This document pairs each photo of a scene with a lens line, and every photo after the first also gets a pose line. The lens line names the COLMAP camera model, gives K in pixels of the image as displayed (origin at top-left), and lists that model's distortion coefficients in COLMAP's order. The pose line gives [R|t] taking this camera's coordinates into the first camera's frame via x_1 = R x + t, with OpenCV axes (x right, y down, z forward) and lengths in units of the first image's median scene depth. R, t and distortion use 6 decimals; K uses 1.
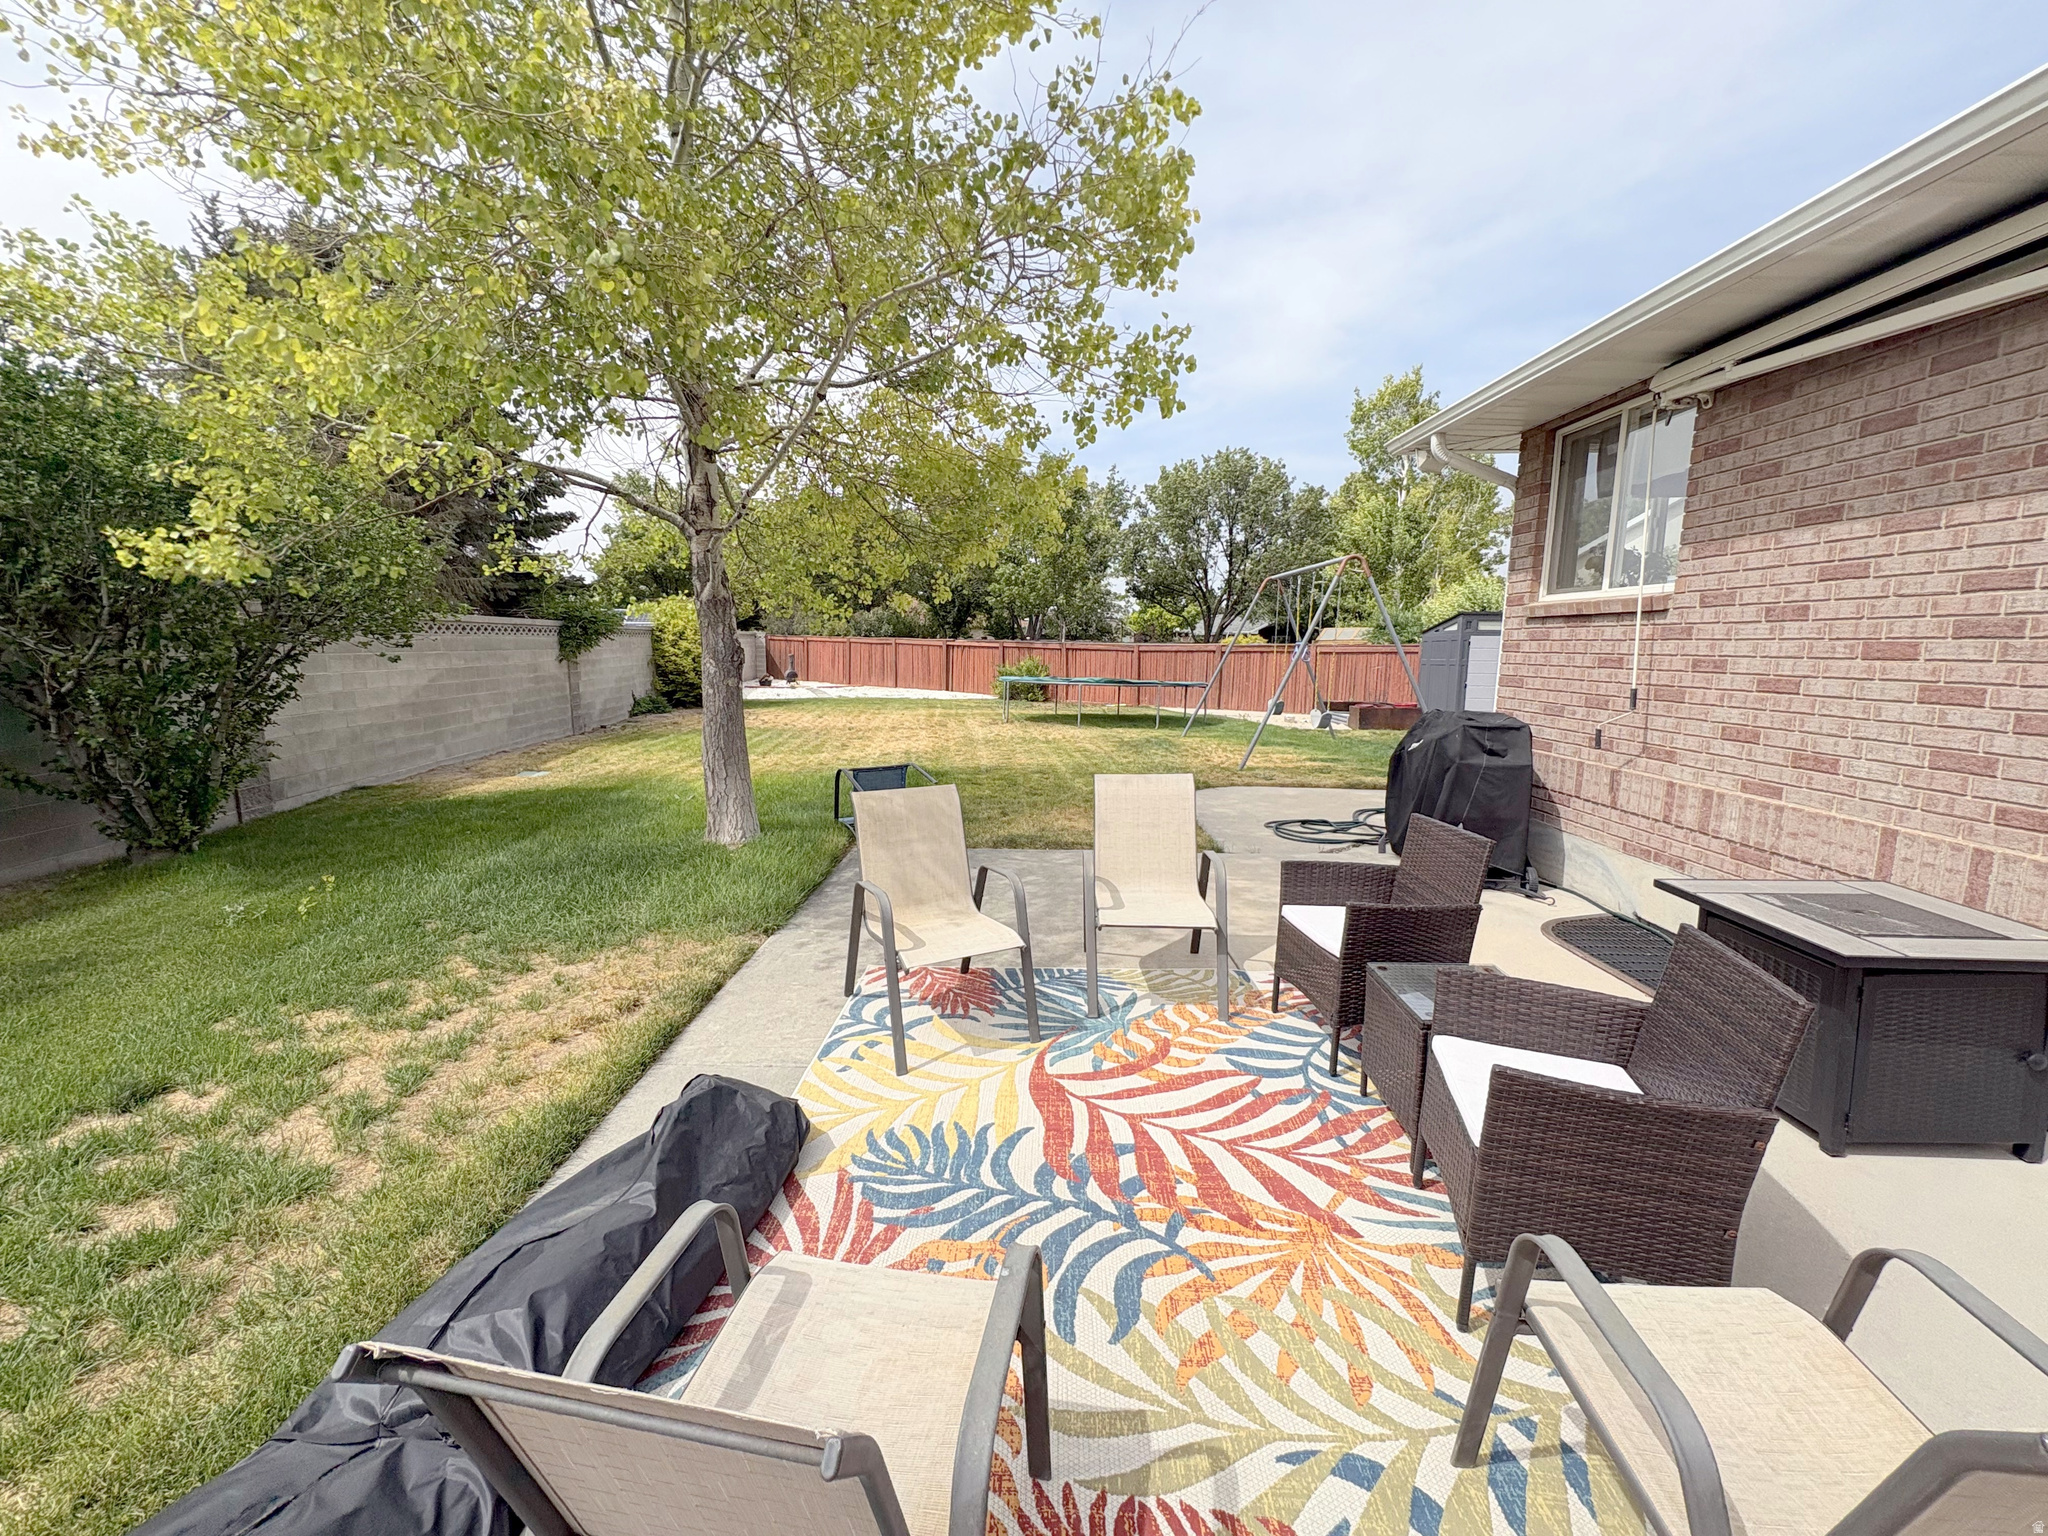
lens RADIAL K [[811.0, 0, 1021.2], [0, 811.0, 771.2], [0, 0, 1]] dist [0.004071, -0.000323]
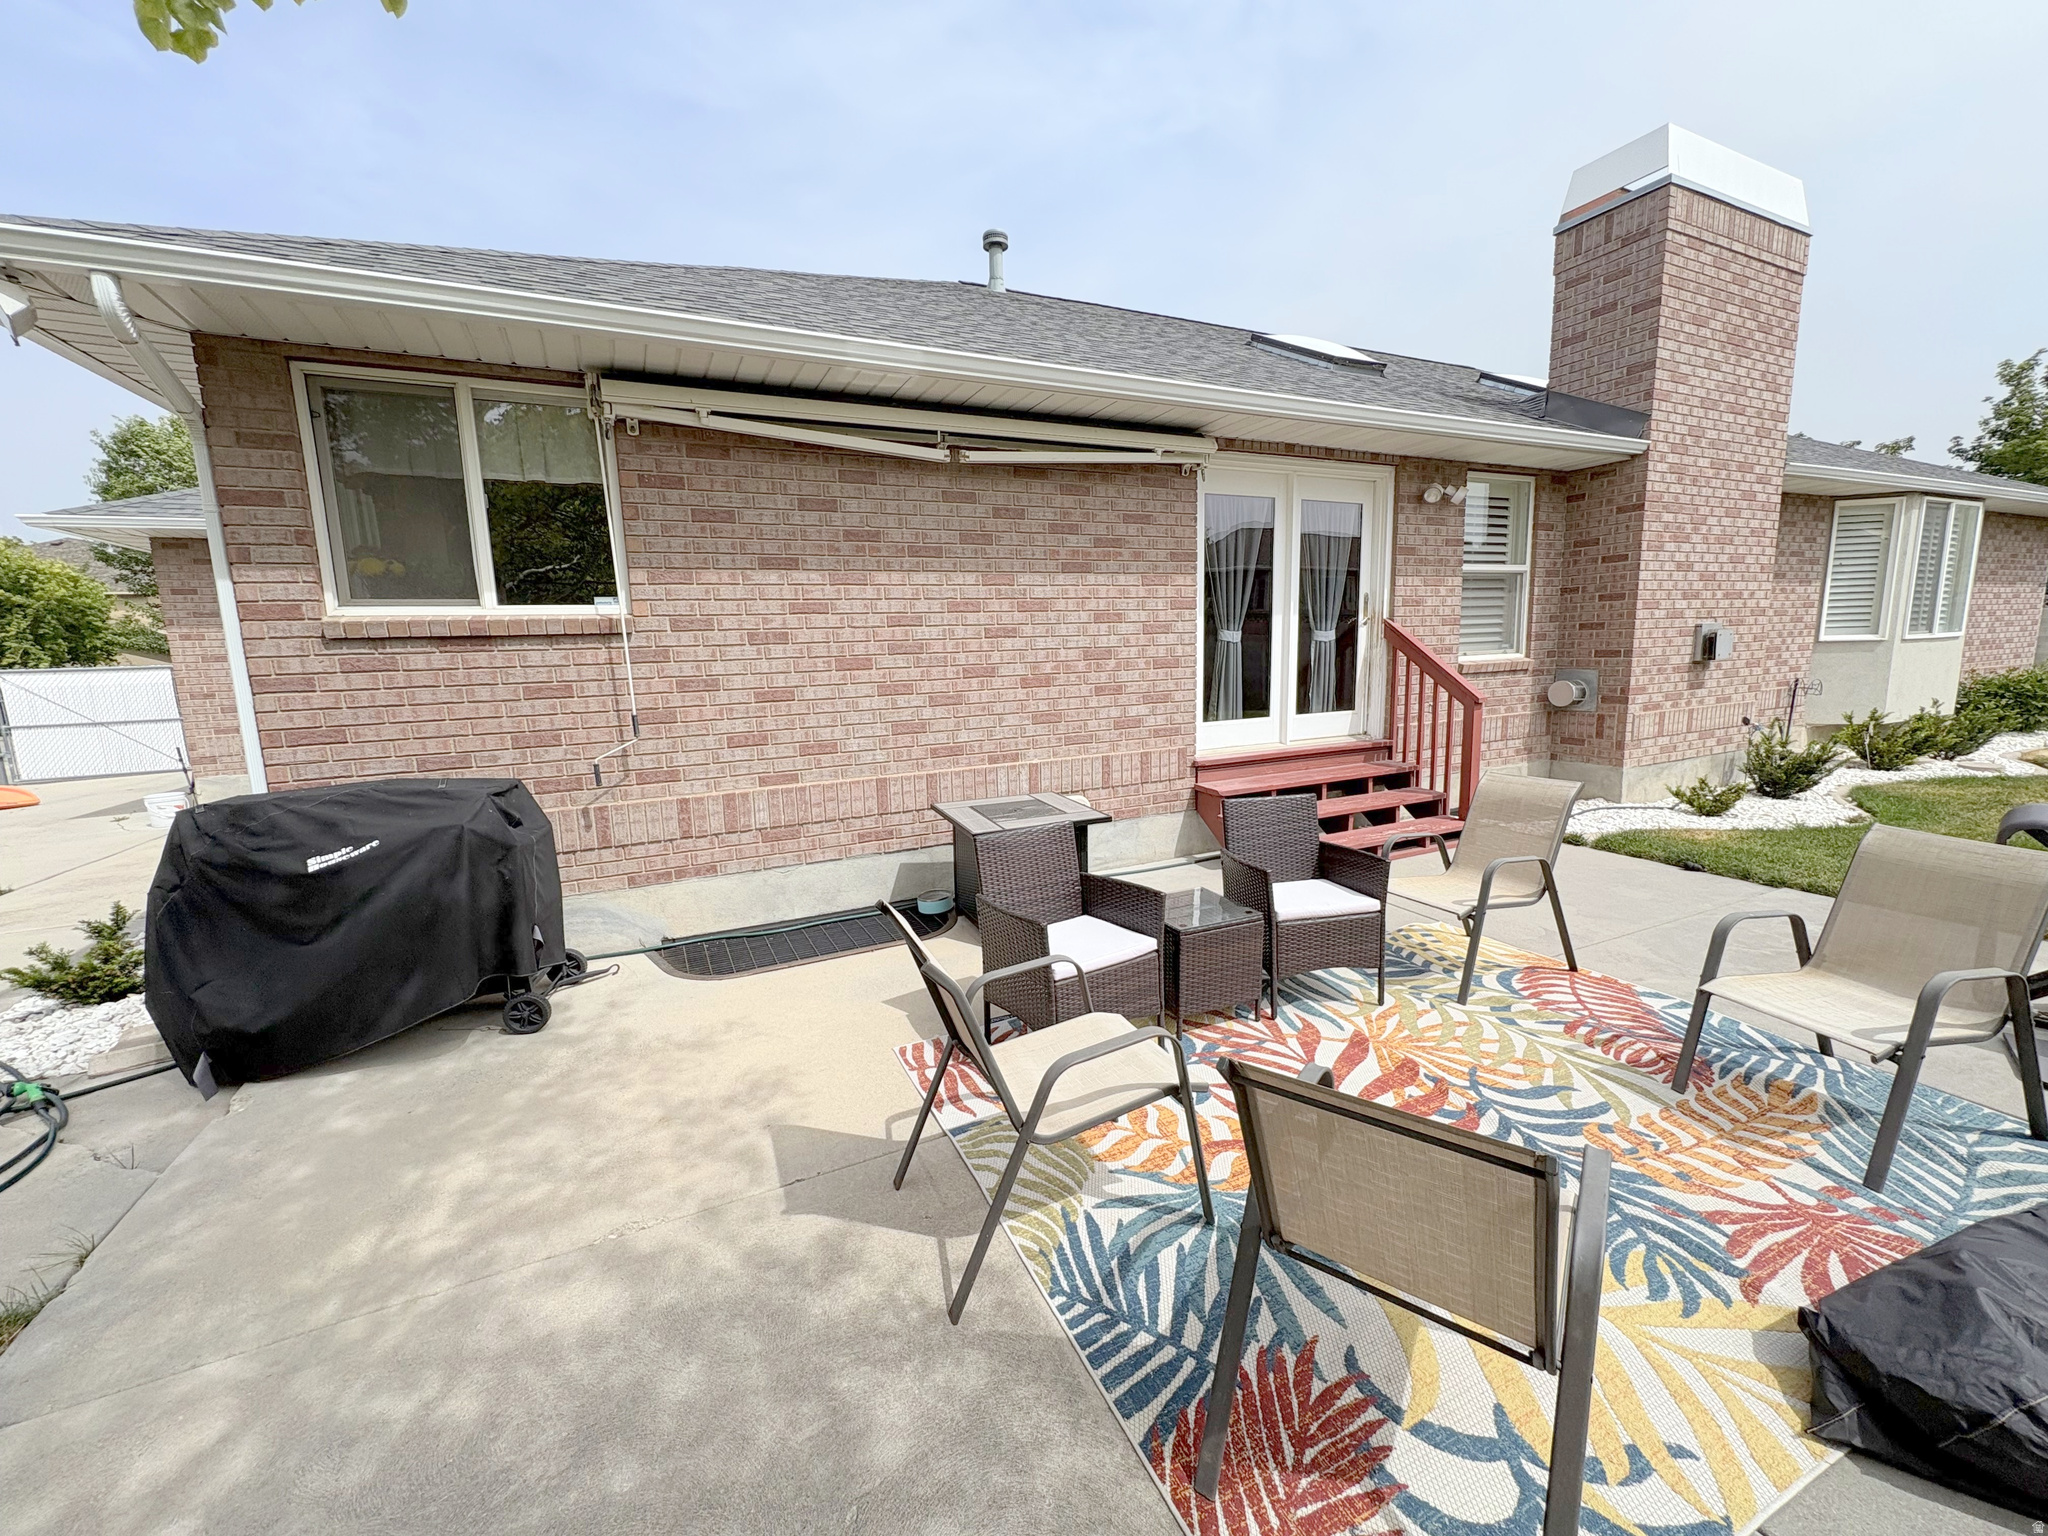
lens RADIAL K [[811.0, 0, 1023.9], [0, 811.0, 771.2], [0, 0, 1]] dist [0.004071, -0.000323]
pose [[-0.448028, -0.132868, 0.884091, -0.361632], [0.166167, 0.959288, 0.228377, -0.217968], [-0.878441, 0.249226, -0.407710, 1.219045]]
